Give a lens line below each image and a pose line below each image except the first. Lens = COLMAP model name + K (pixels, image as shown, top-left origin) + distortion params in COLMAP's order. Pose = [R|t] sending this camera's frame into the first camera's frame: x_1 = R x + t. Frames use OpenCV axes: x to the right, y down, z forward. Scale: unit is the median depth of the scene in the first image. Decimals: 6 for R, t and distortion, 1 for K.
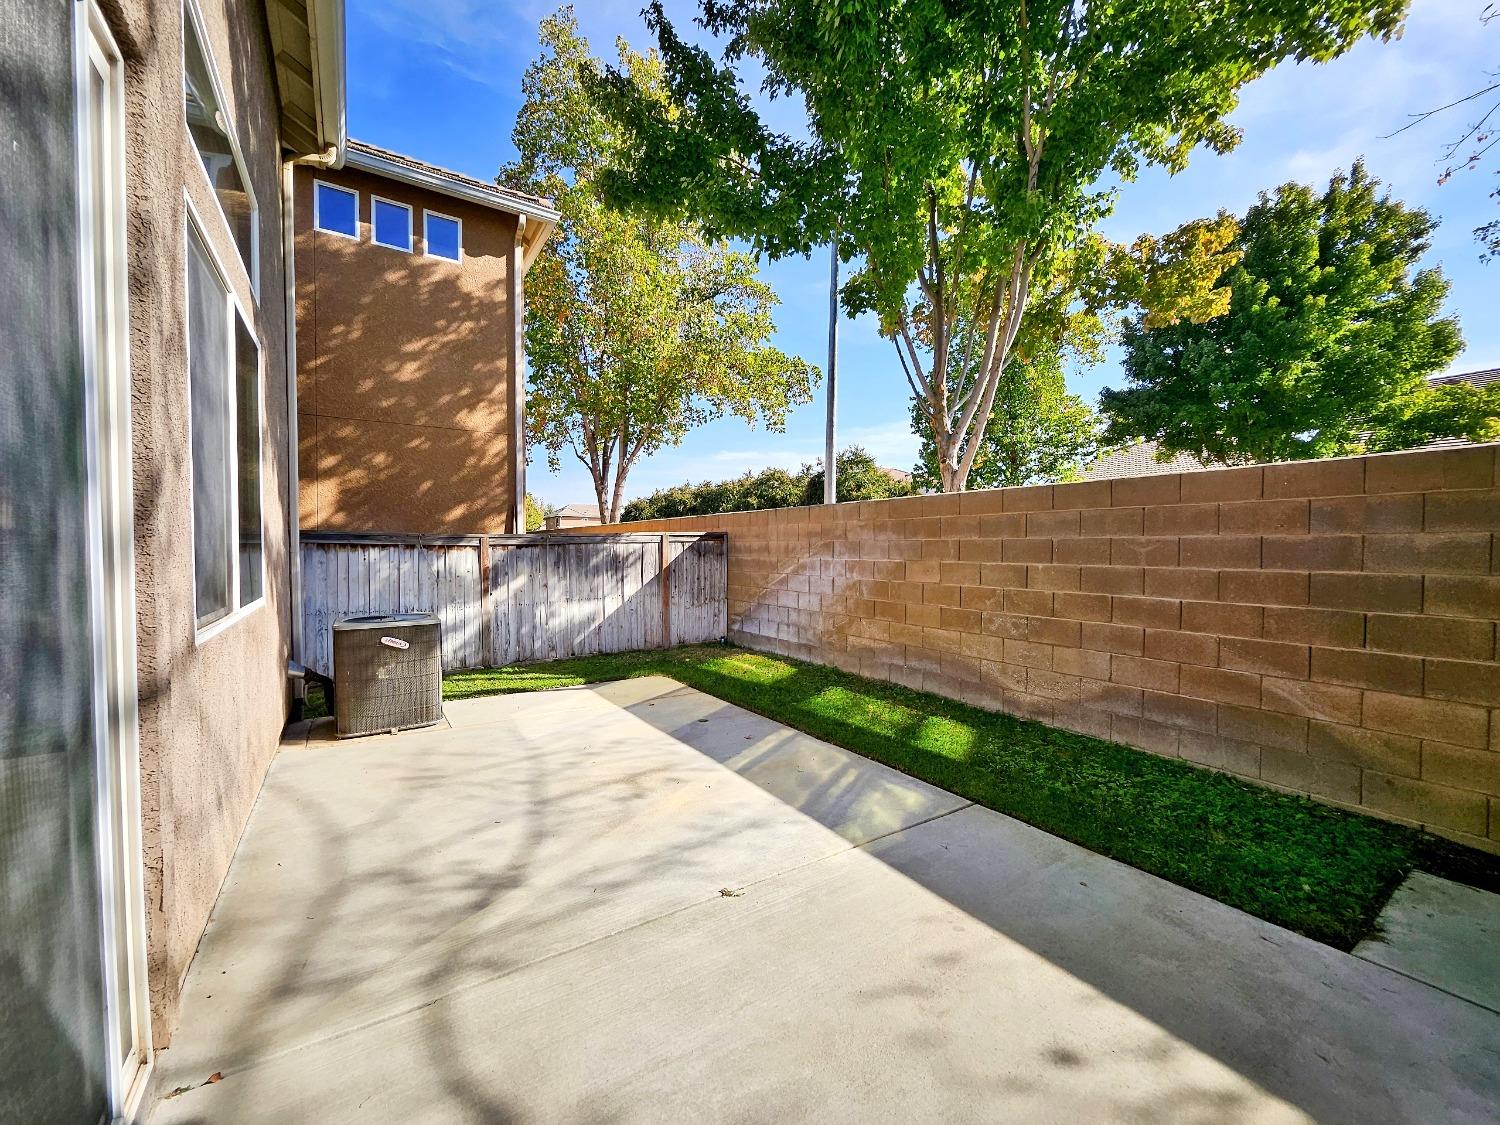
lens RADIAL K [[599.6, 0, 757.6], [0, 599.6, 566.4], [0, 0, 1]] dist [-0.013691, 0.007148]
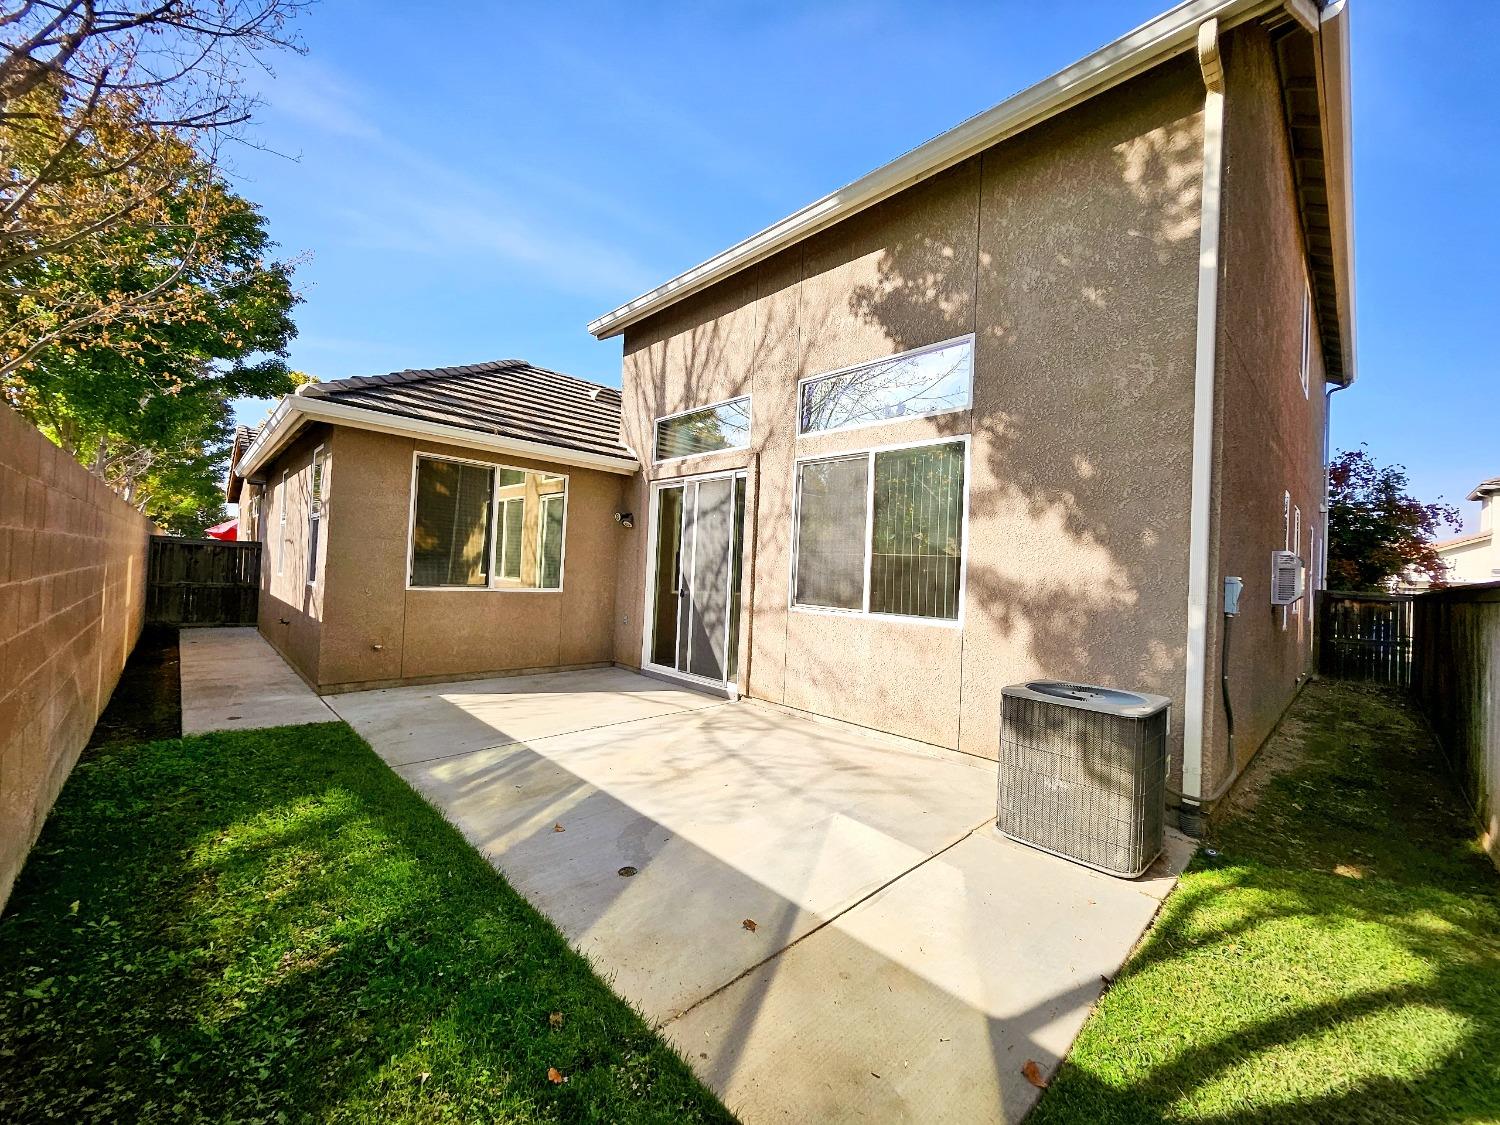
lens RADIAL K [[599.6, 0, 757.6], [0, 599.6, 566.4], [0, 0, 1]] dist [-0.013691, 0.007148]
pose [[-0.983663, -0.050567, -0.172774, -0.137034], [-0.054354, 0.998373, 0.017251, -0.073156], [0.171620, 0.026361, -0.984810, 2.184554]]
